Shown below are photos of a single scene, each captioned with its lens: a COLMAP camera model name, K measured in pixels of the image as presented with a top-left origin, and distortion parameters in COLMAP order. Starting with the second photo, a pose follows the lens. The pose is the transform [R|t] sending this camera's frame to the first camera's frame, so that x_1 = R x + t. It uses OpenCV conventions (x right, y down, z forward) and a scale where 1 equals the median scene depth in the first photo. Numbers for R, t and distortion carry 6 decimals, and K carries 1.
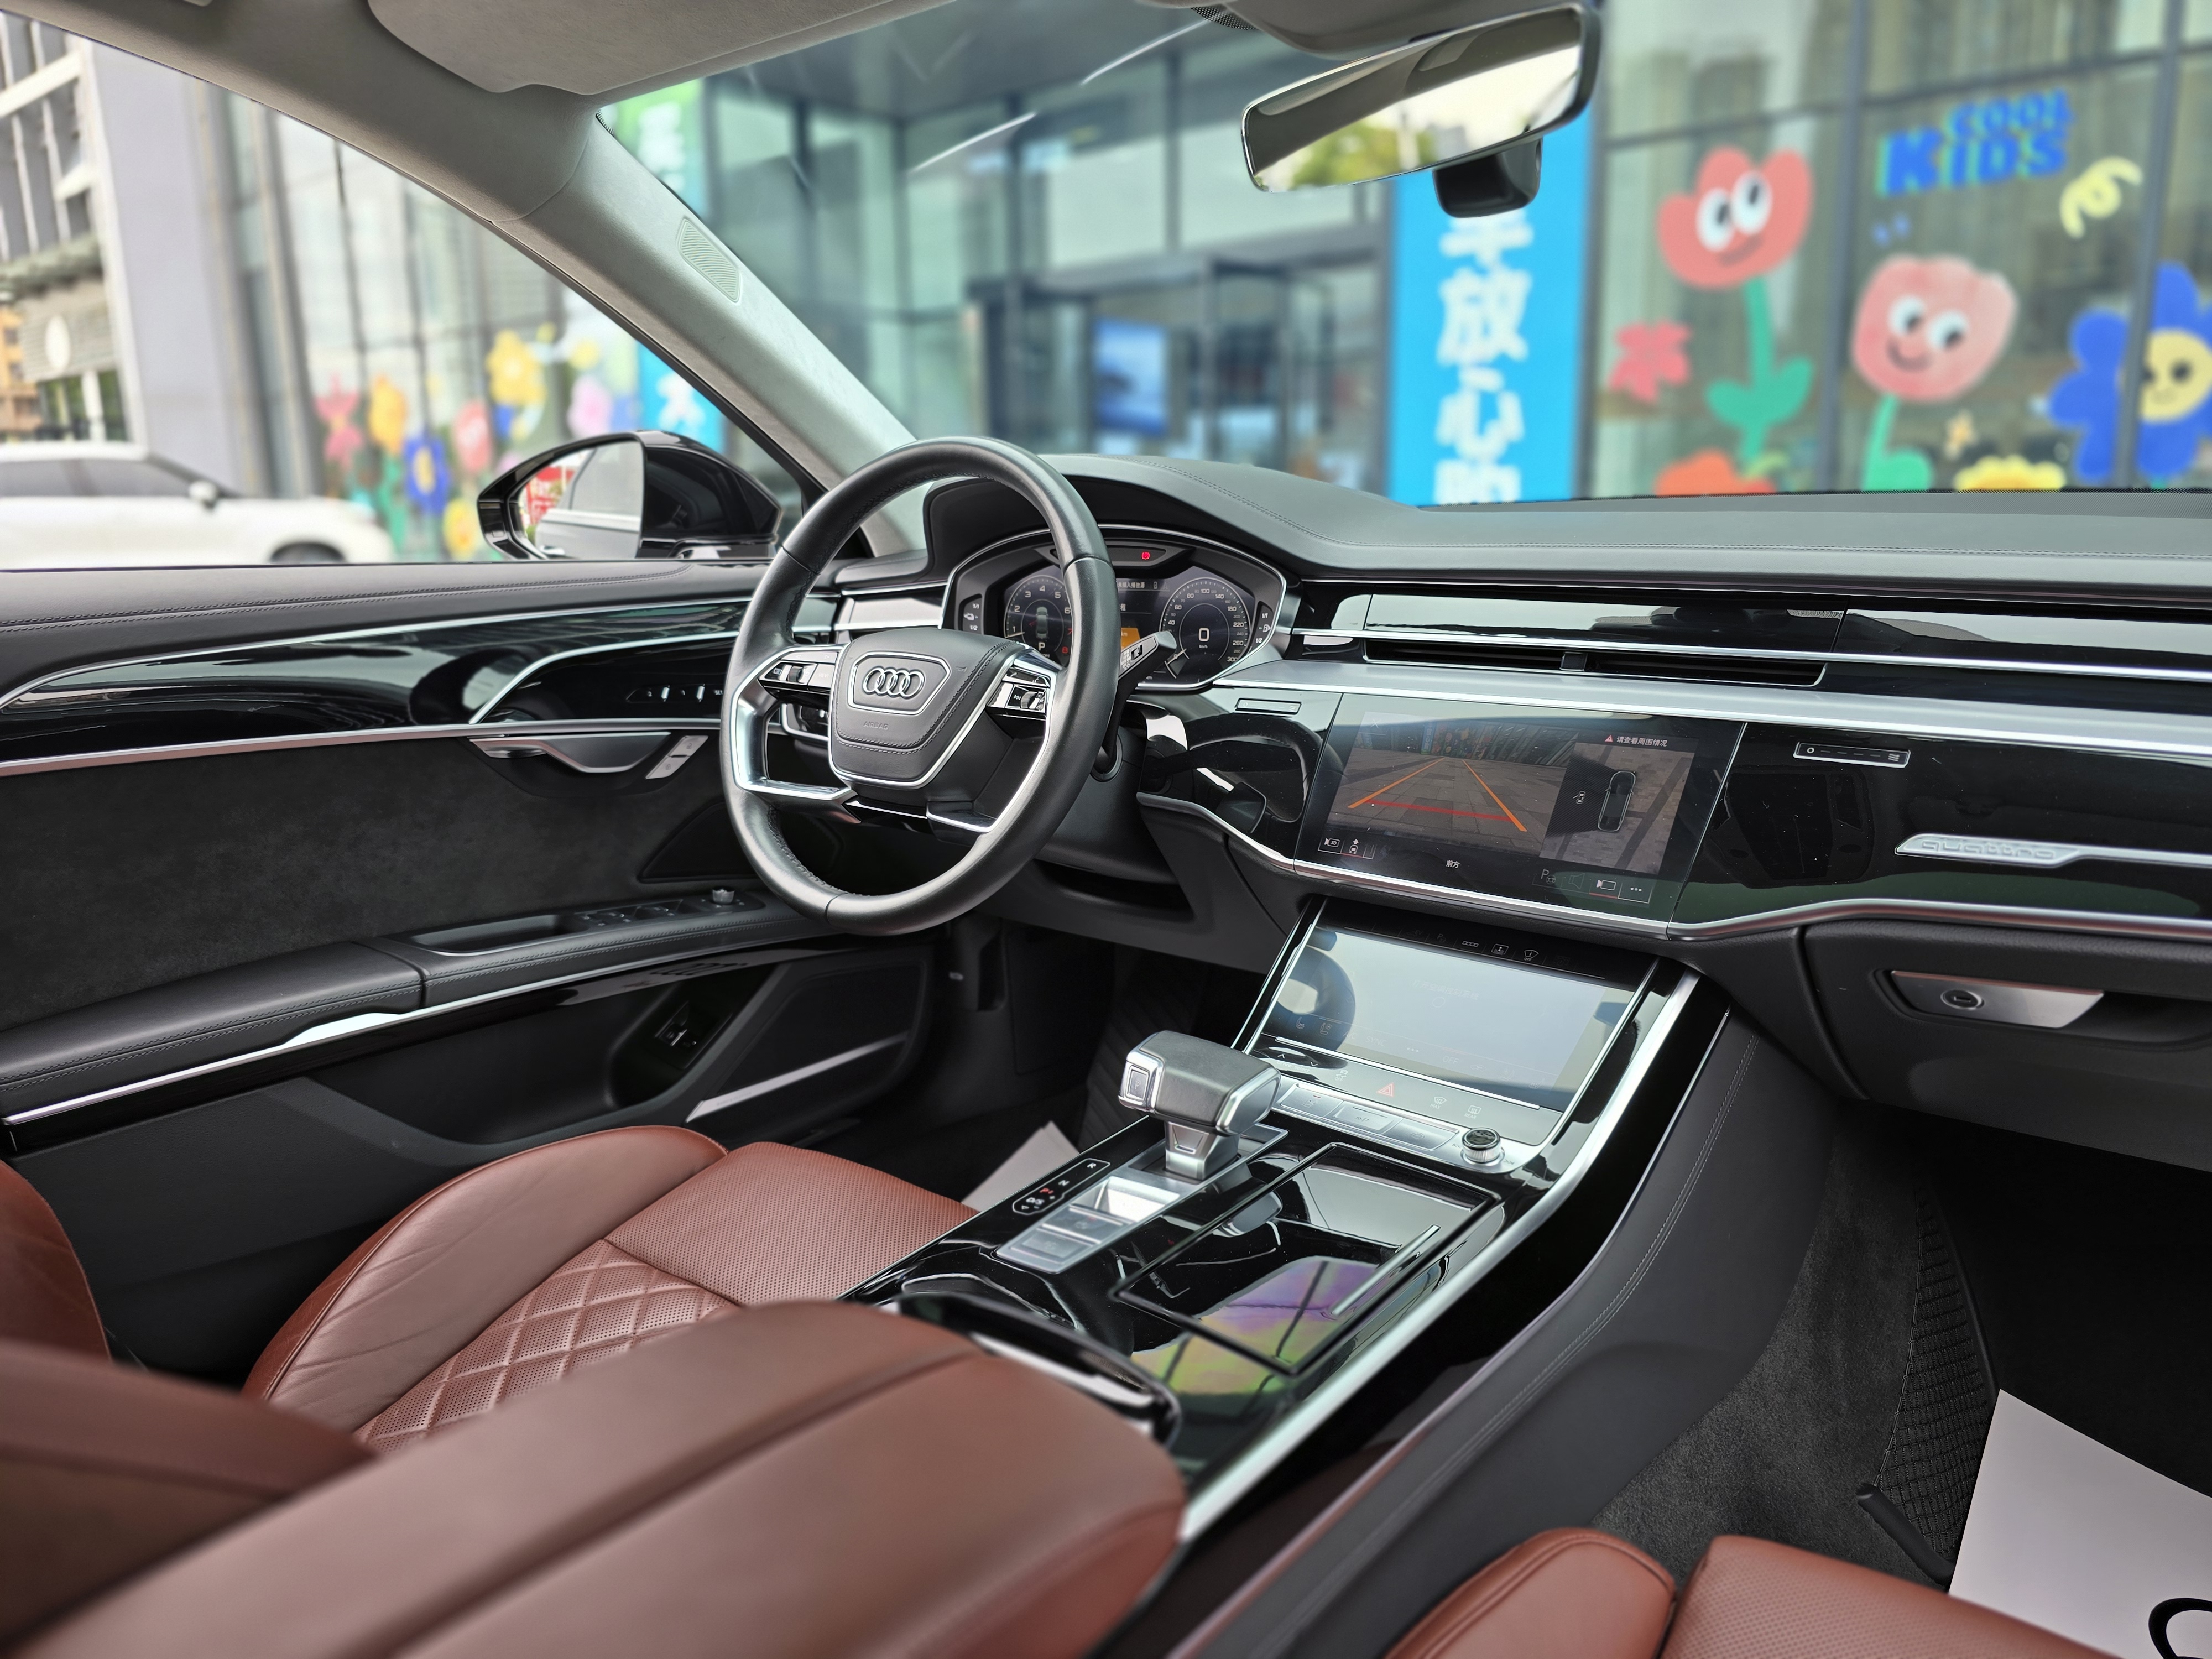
lens RADIAL K [[1488.4, 0, 1106.0], [0, 1488.4, 829.5], [0, 0, 1]] dist [0.069009, -0.084885]
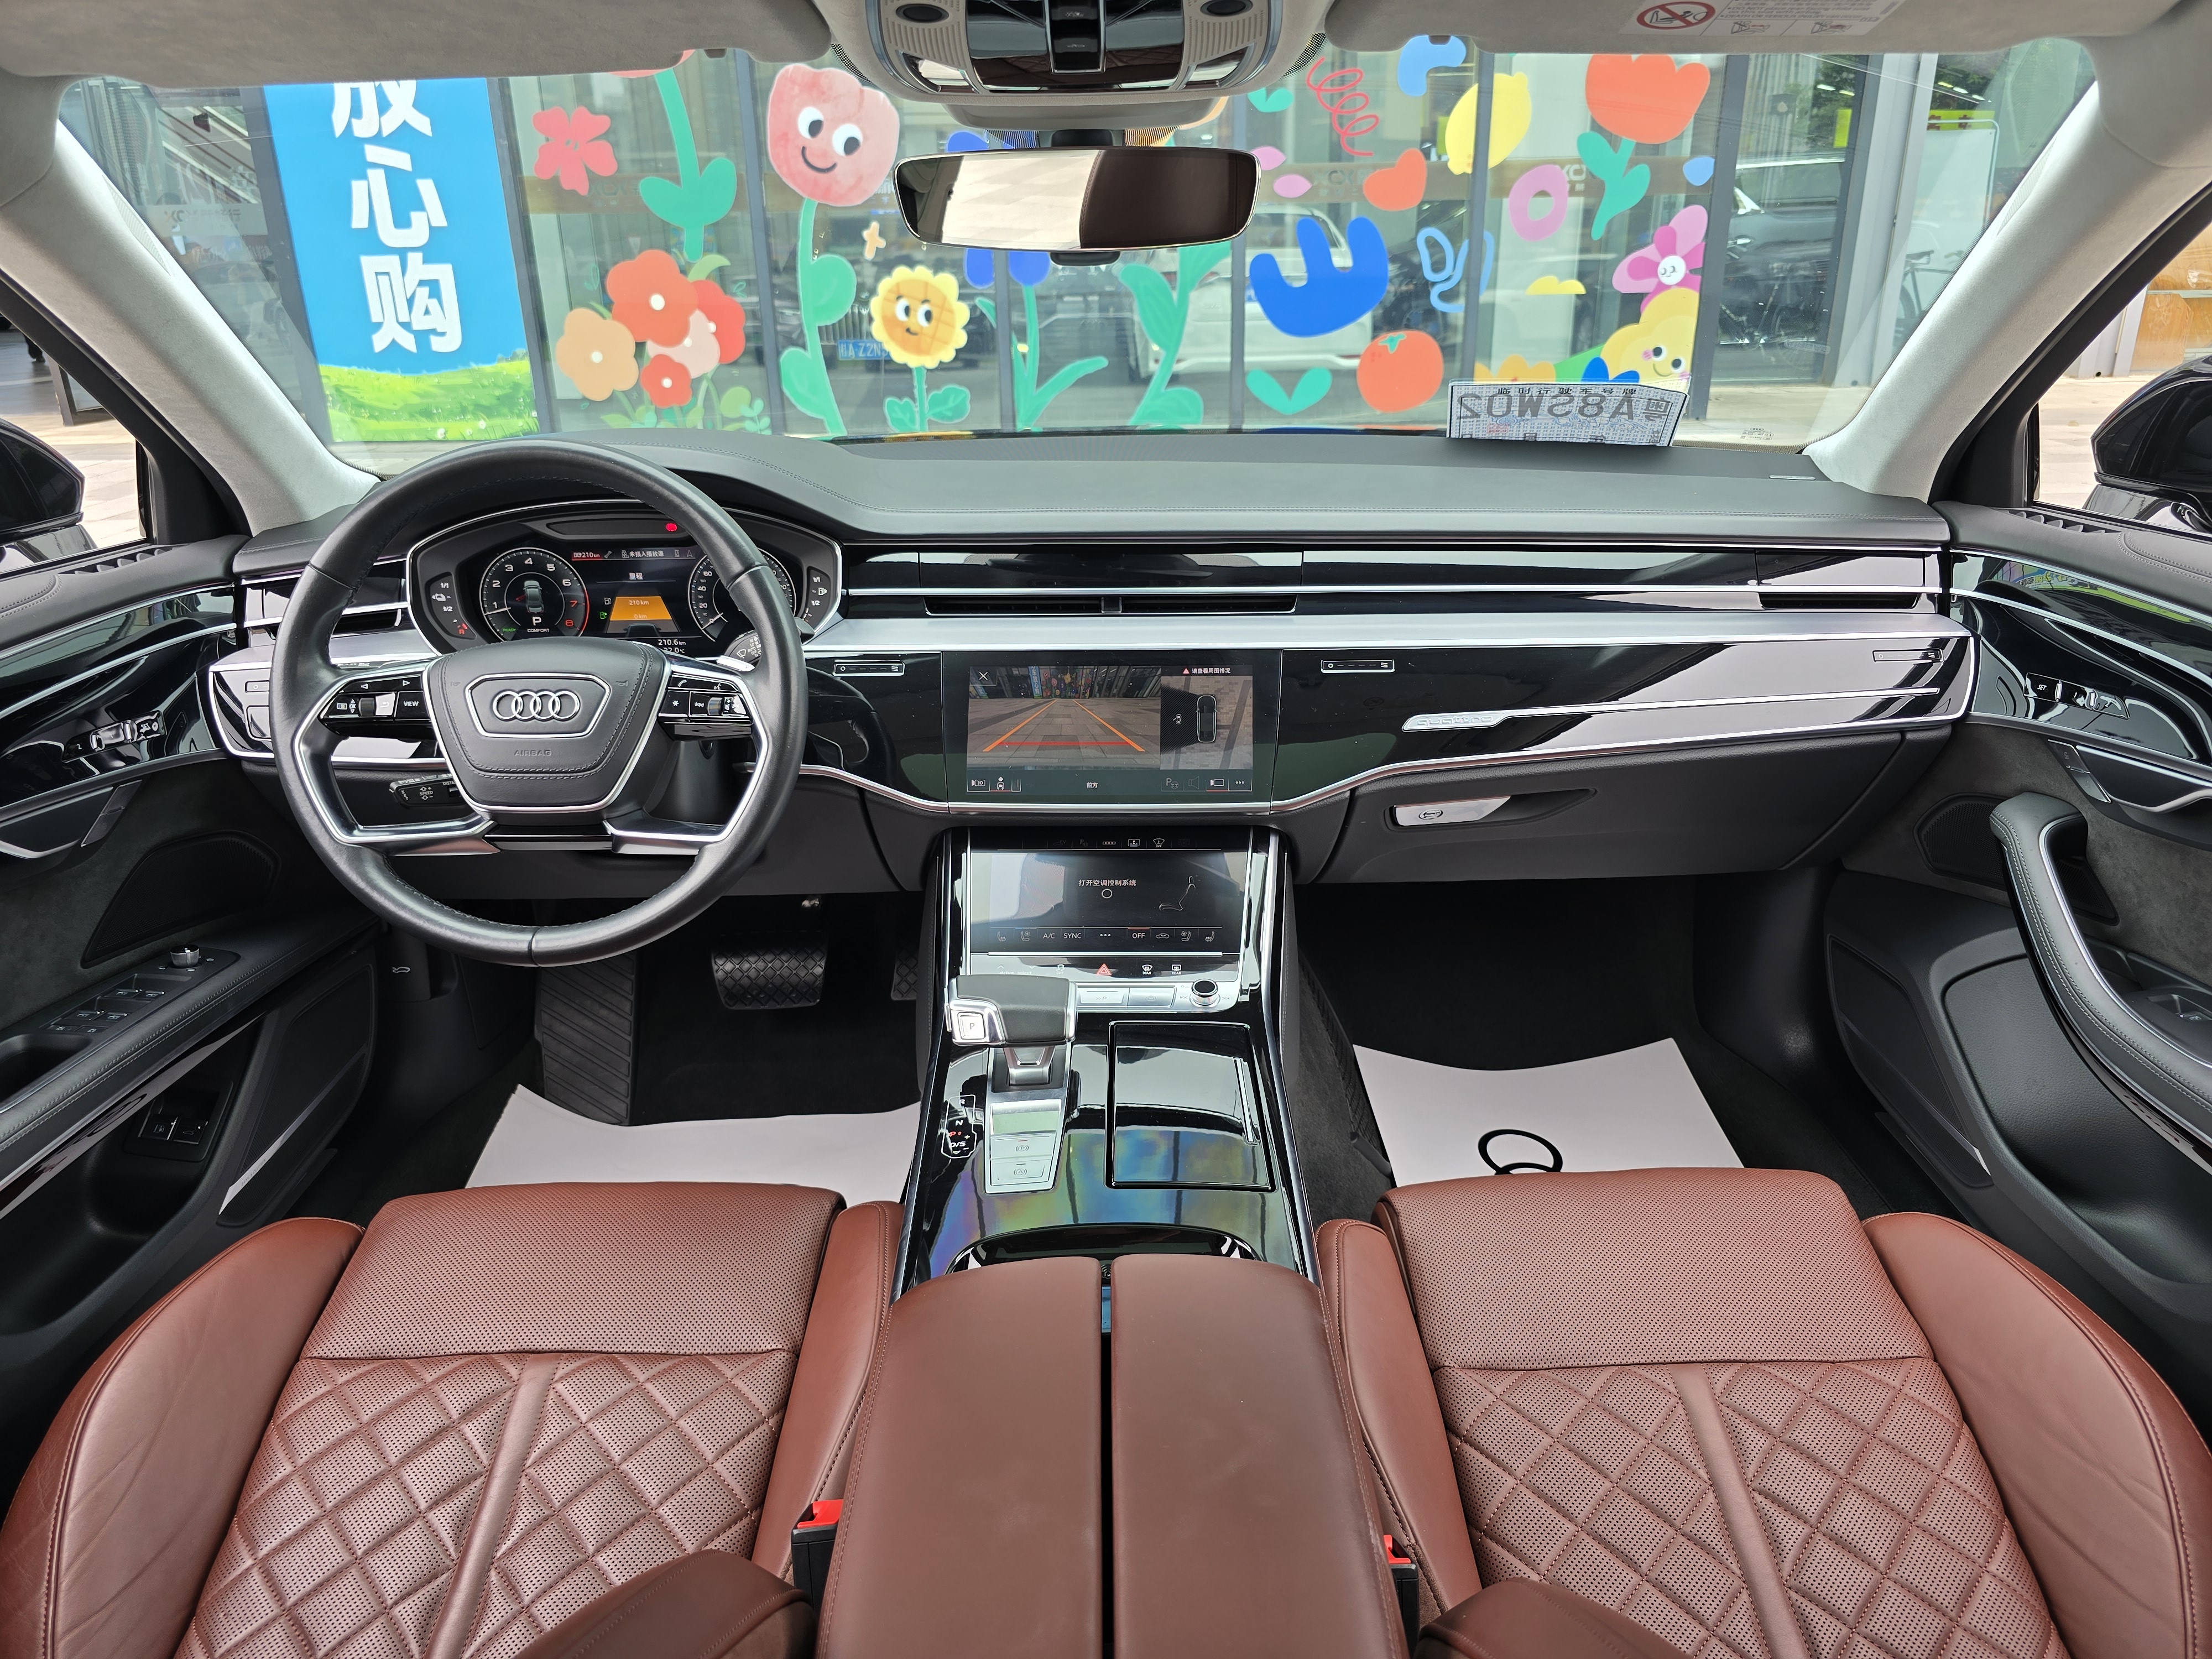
lens RADIAL K [[1477.9, 0, 1111.7], [0, 1477.9, 849.2], [0, 0, 1]] dist [0.042965, -0.043113]
pose [[0.770085, -0.225959, 0.596583, -0.413849], [0.133580, 0.971553, 0.195553, -0.134715], [-0.623800, -0.070901, 0.778362, 0.014410]]
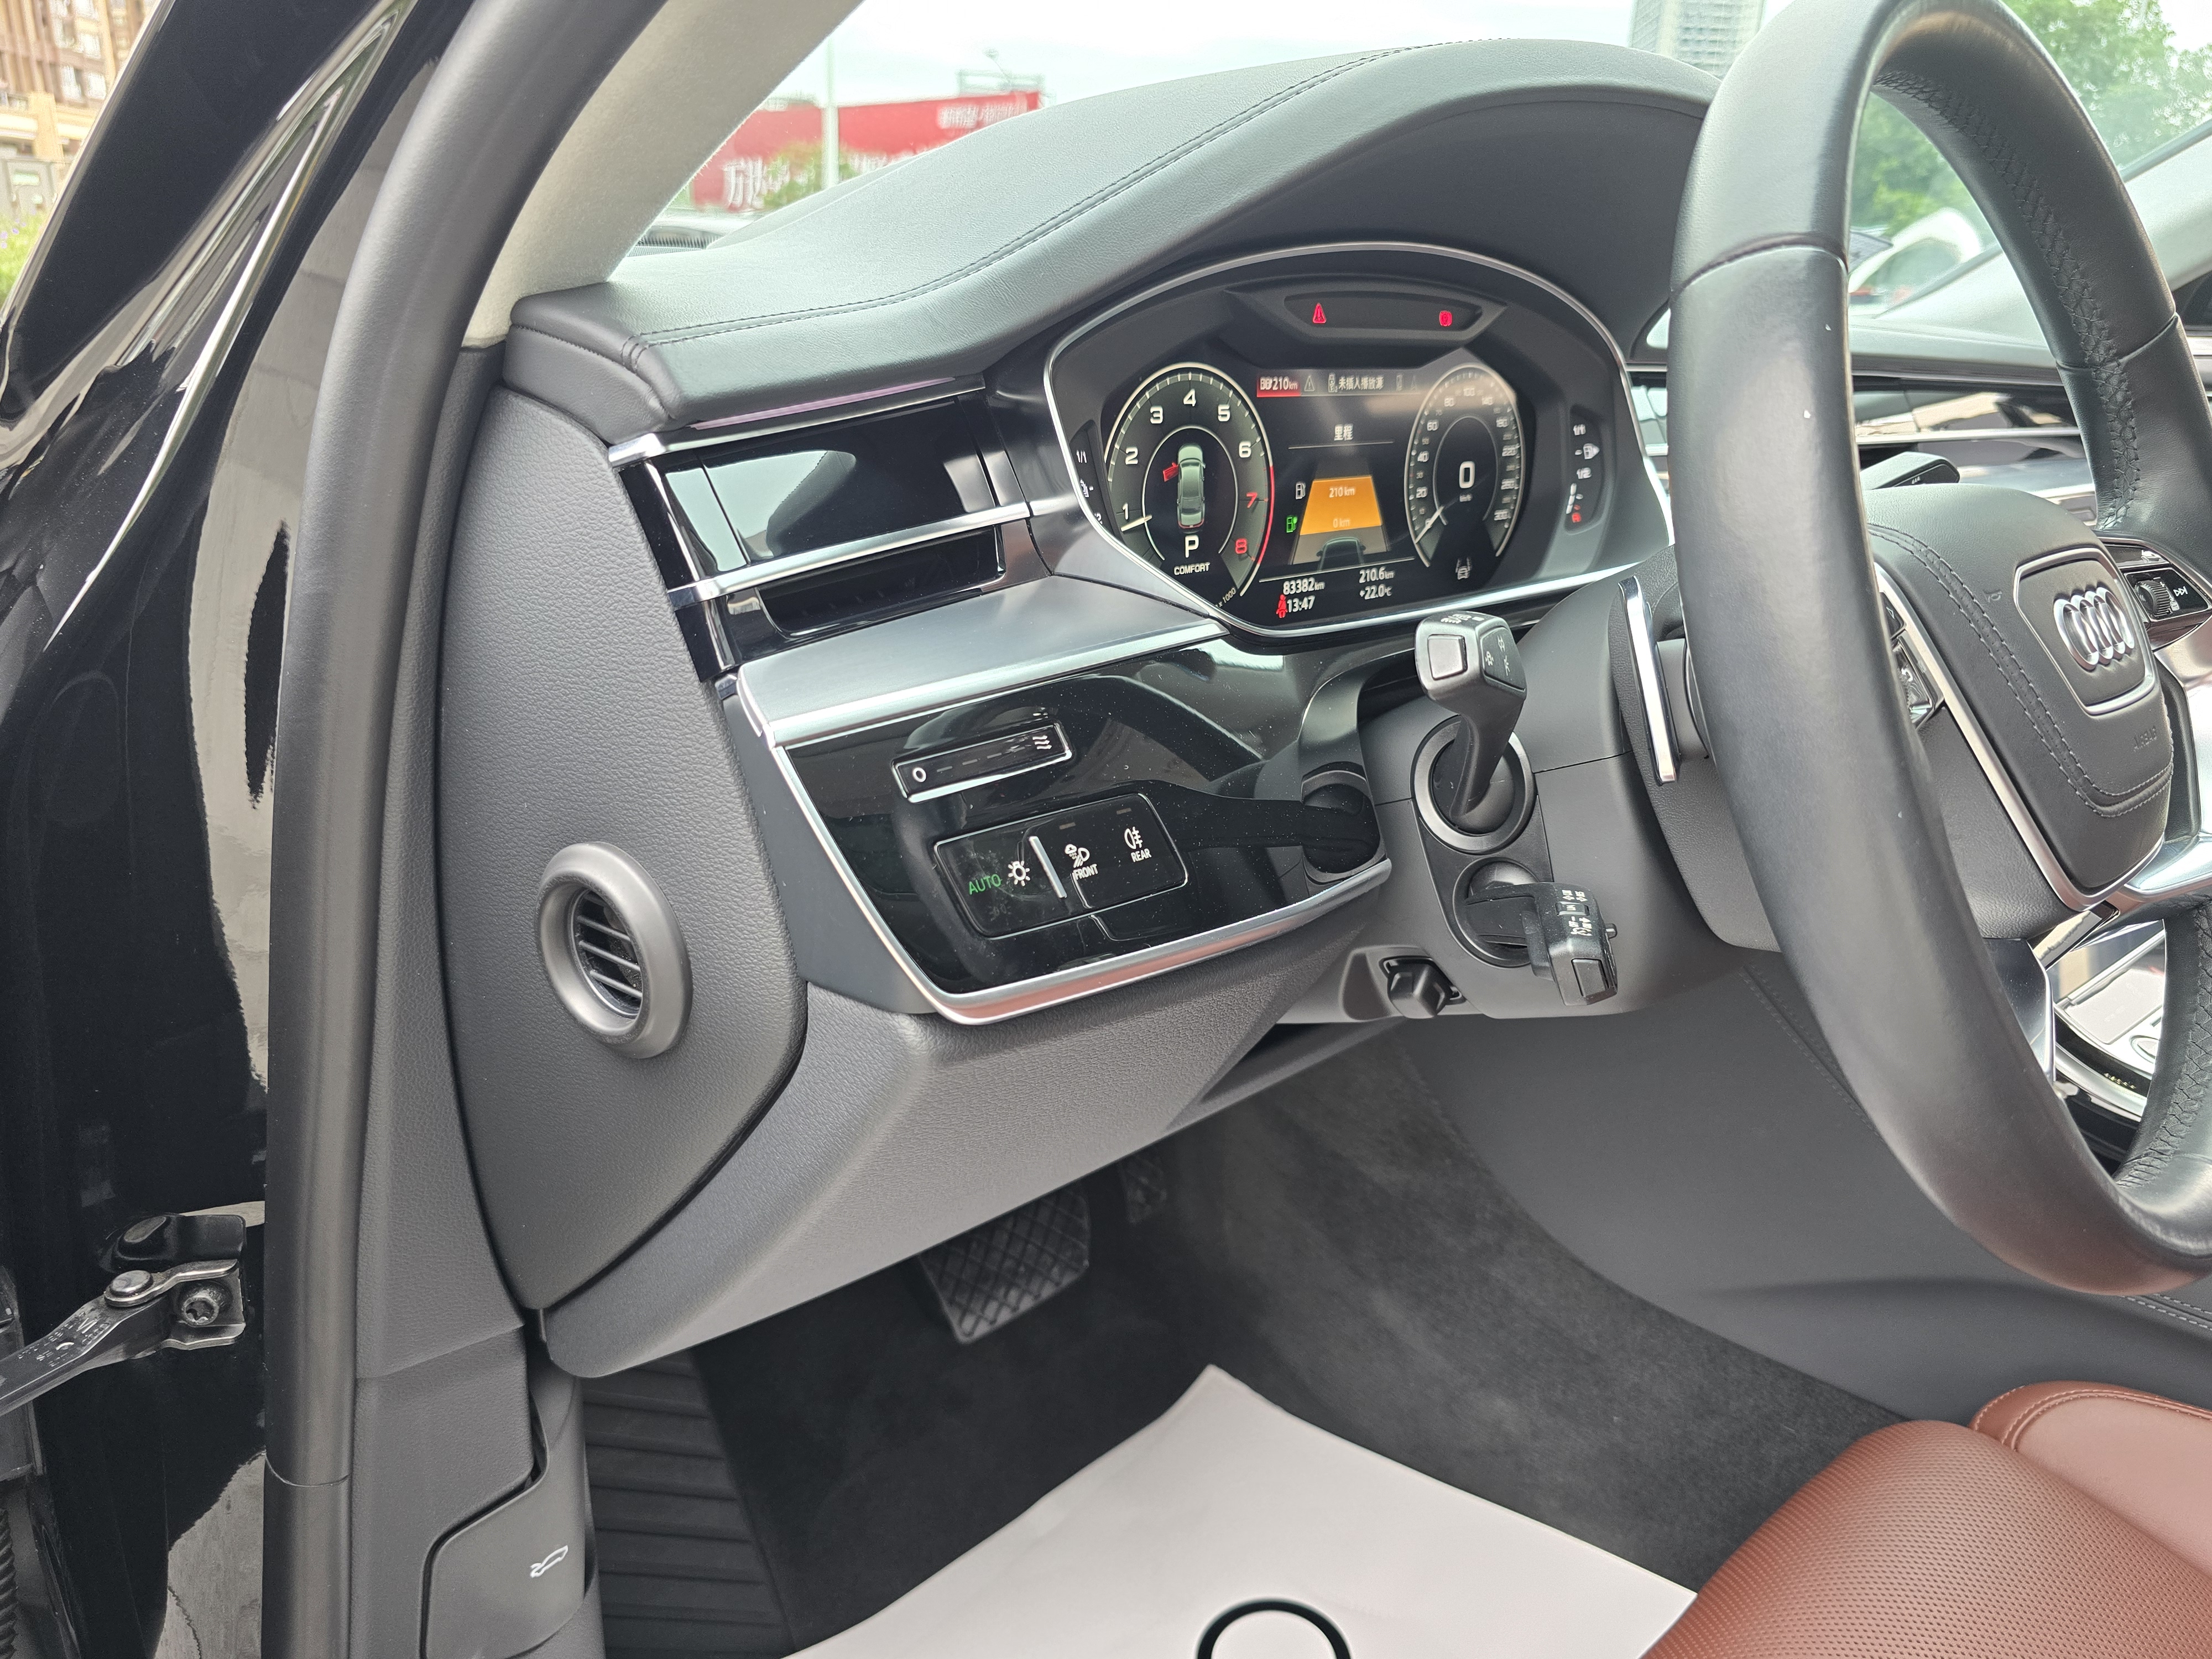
lens RADIAL K [[1546.6, 0, 1126.0], [0, 1546.6, 891.1], [0, 0, 1]] dist [0.008466, -0.021628]
pose [[0.107013, -0.320025, 0.941346, -0.535280], [0.183402, 0.936889, 0.297661, -0.186312], [-0.977196, 0.140791, 0.158953, 1.099003]]
